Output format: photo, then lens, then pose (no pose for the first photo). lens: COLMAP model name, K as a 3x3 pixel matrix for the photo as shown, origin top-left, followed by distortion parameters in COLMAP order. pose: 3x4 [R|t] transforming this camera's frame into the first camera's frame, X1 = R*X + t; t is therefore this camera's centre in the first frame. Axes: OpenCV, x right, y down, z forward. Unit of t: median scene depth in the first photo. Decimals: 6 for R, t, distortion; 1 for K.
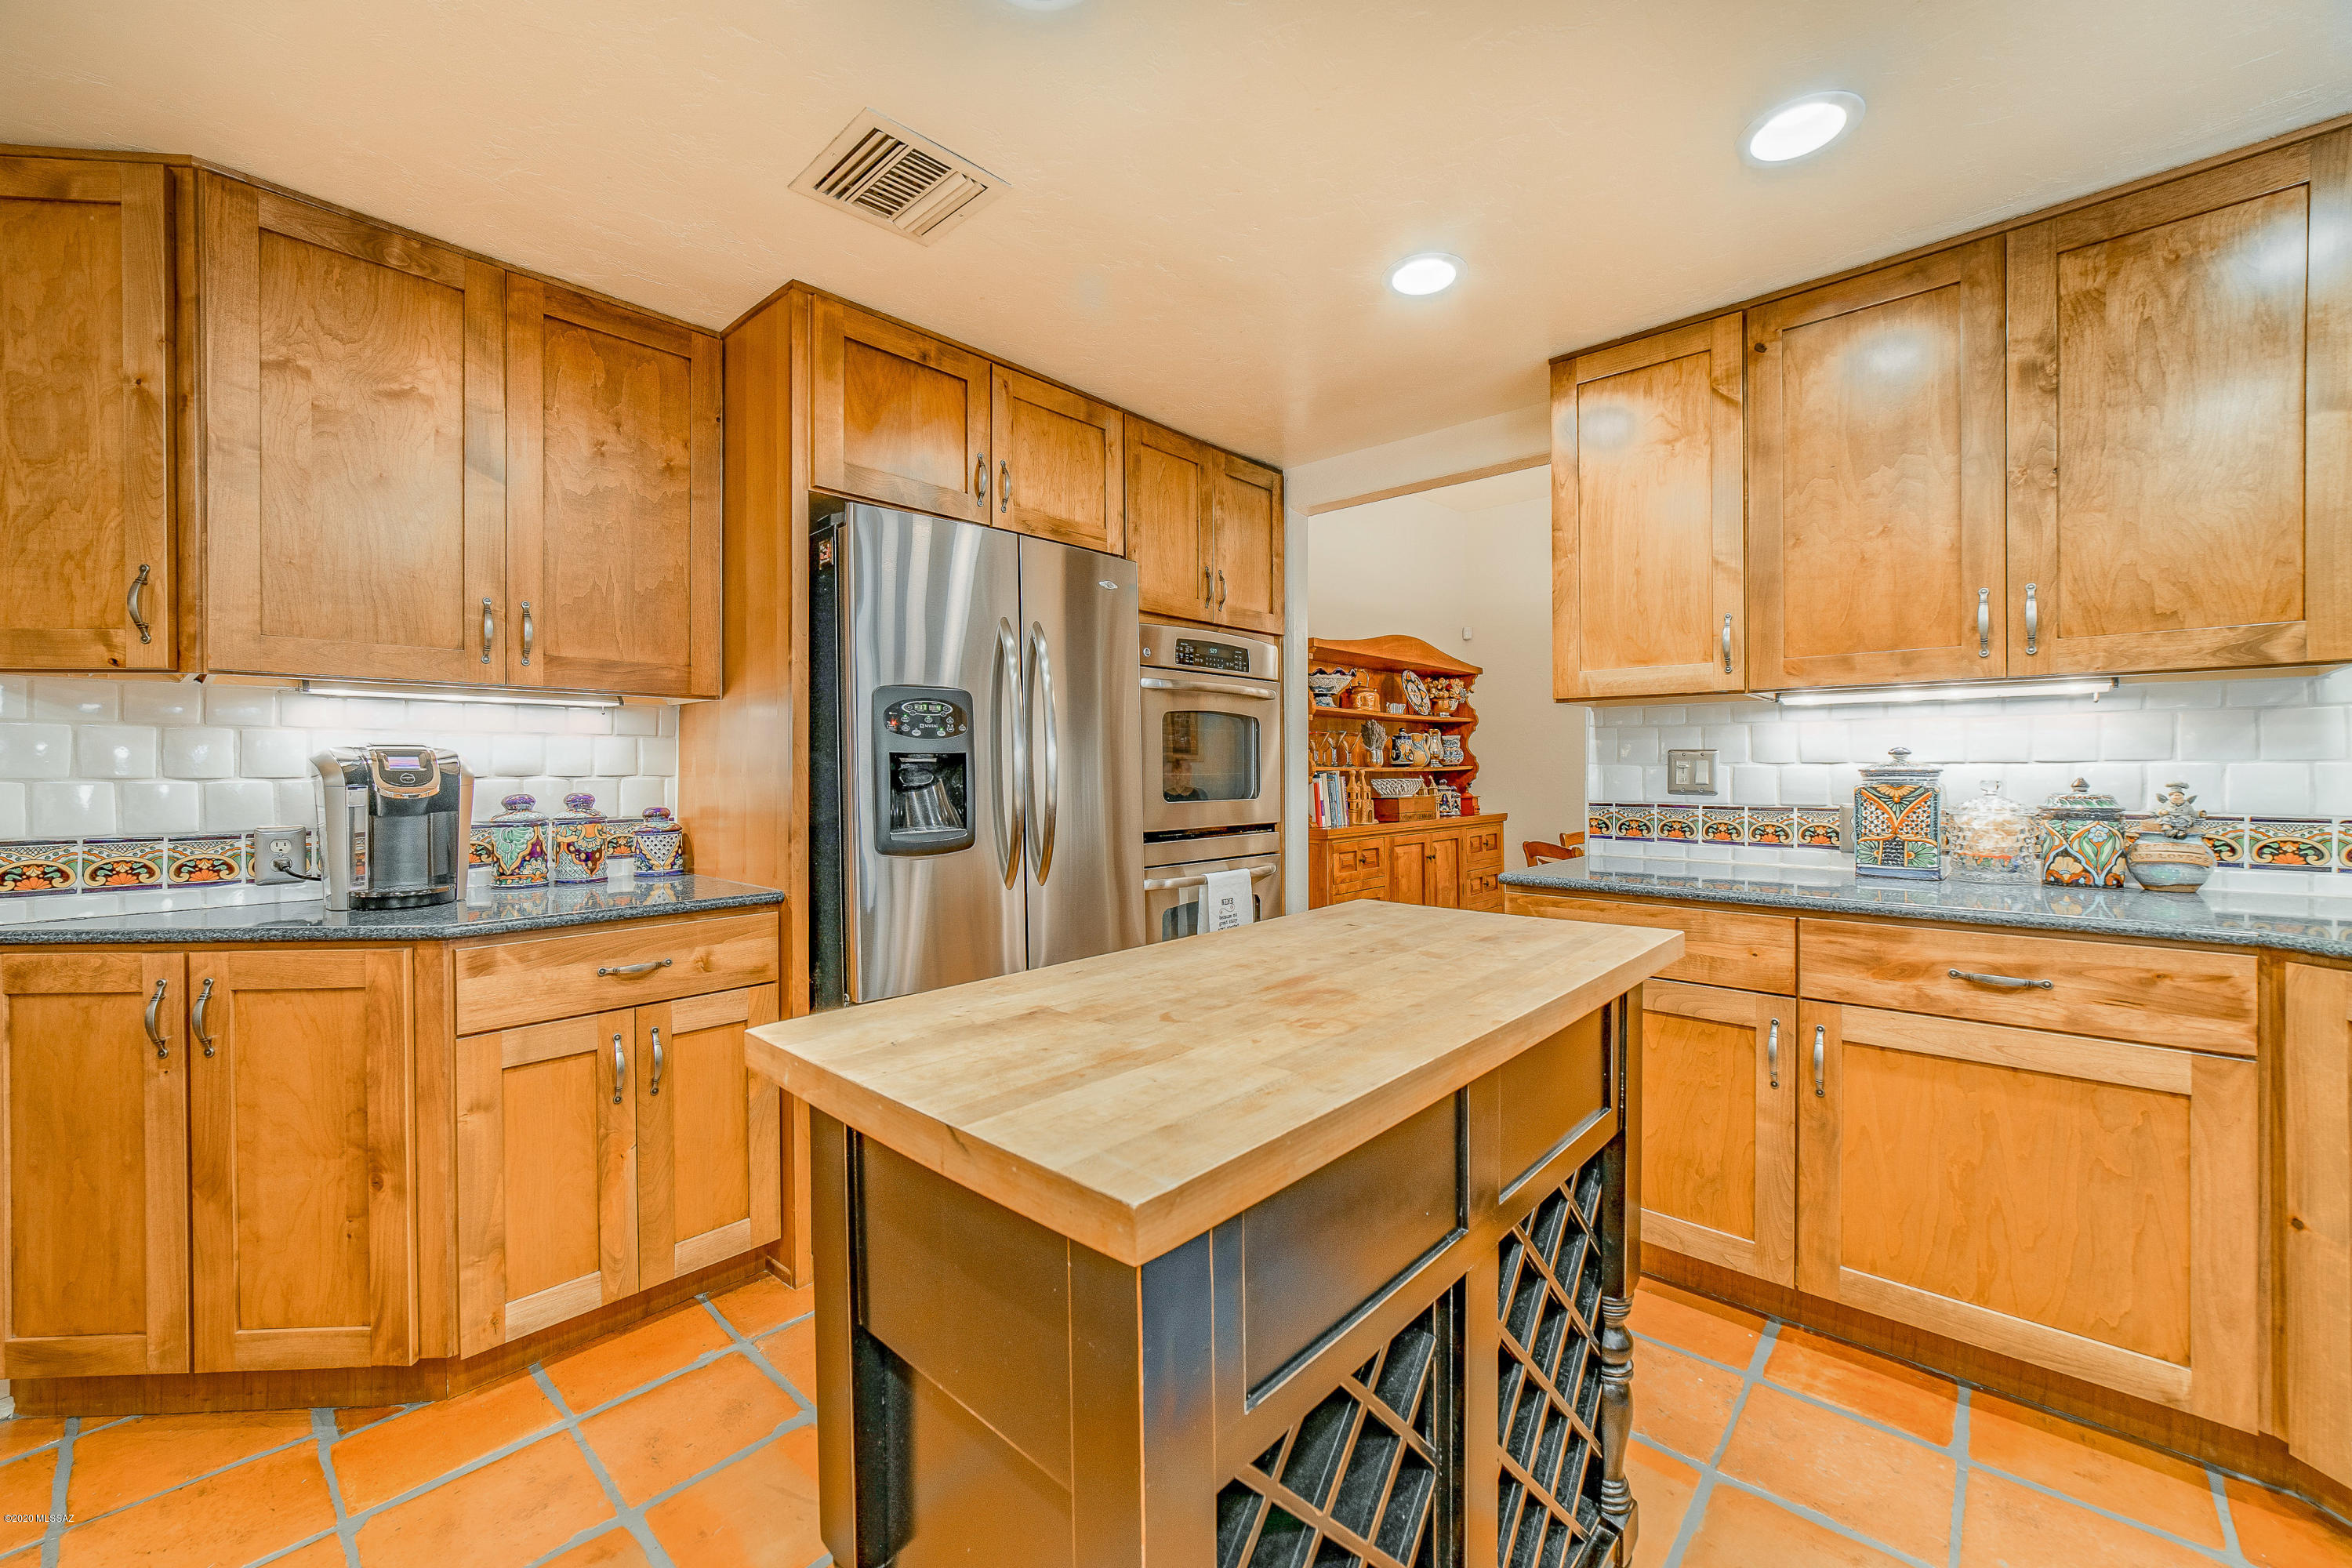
lens RADIAL K [[943.5, 0, 1183.9], [0, 943.5, 757.2], [0, 0, 1]] dist [-0.002488, 0.000554]
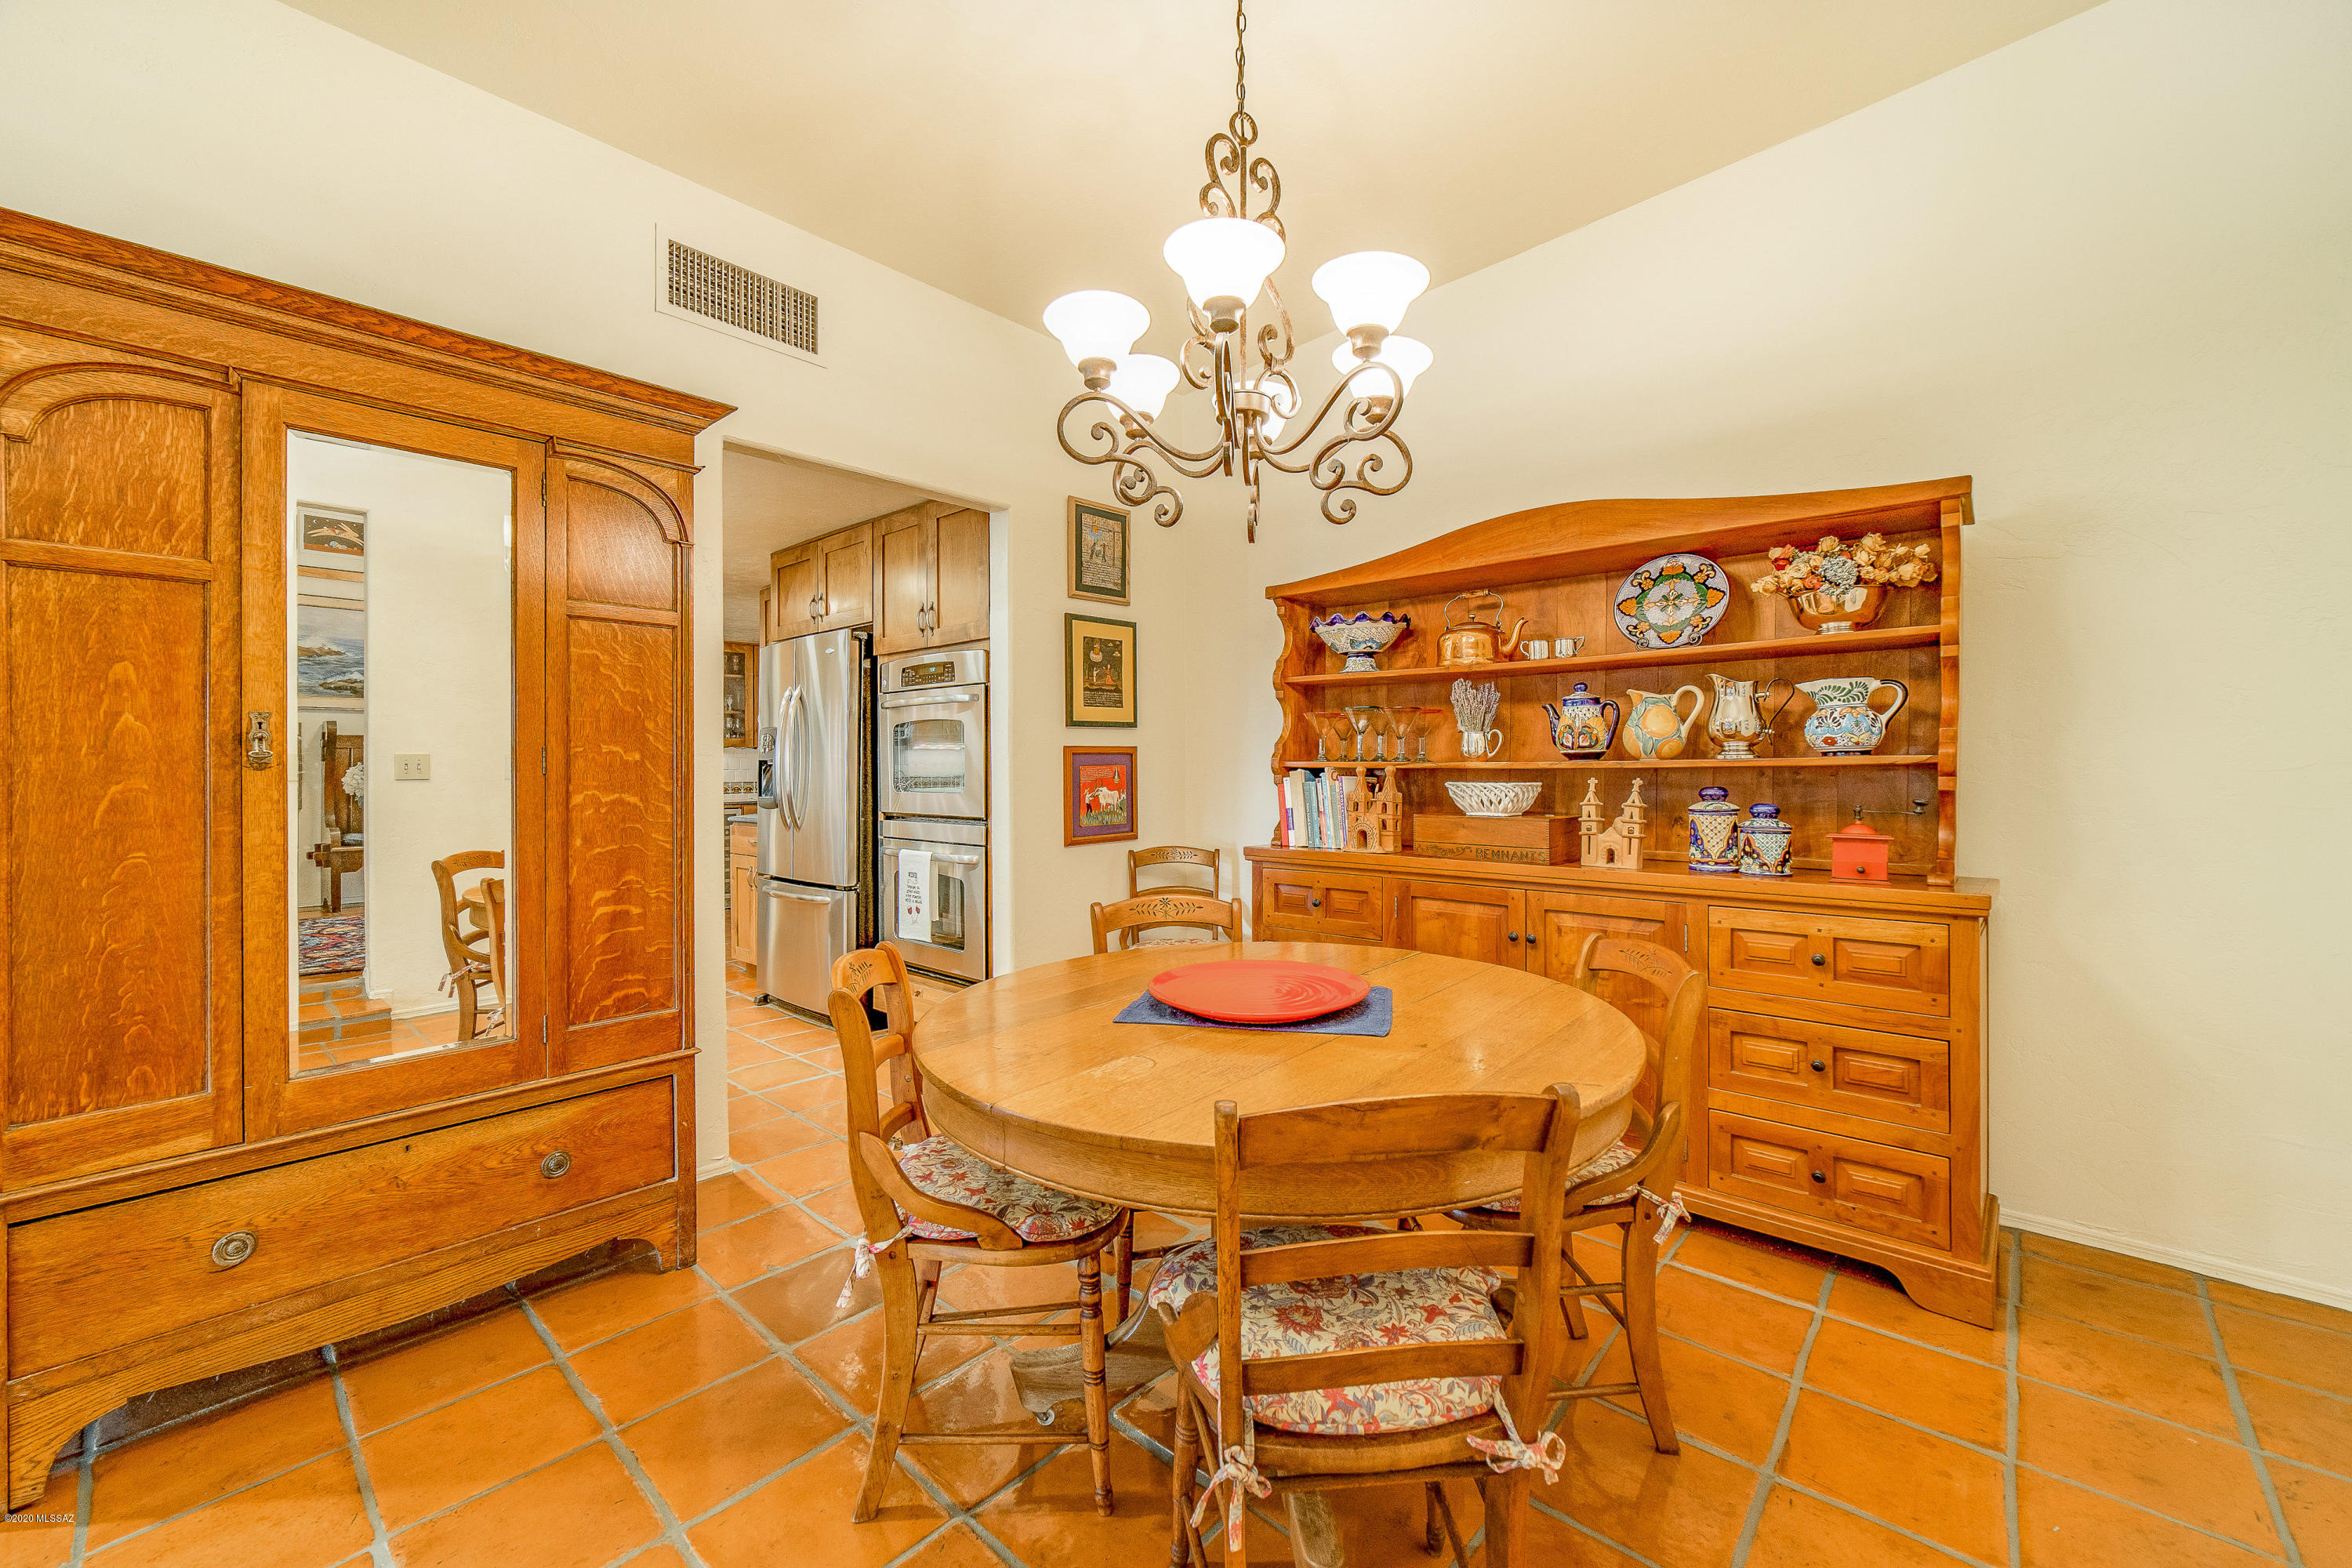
lens RADIAL K [[943.5, 0, 1183.9], [0, 943.5, 757.2], [0, 0, 1]] dist [-0.002488, 0.000554]
pose [[0.004352, -0.007648, -0.999961, 1.010016], [0.018984, 0.999791, -0.007564, 0.012377], [0.999810, -0.018950, 0.004497, 1.069980]]
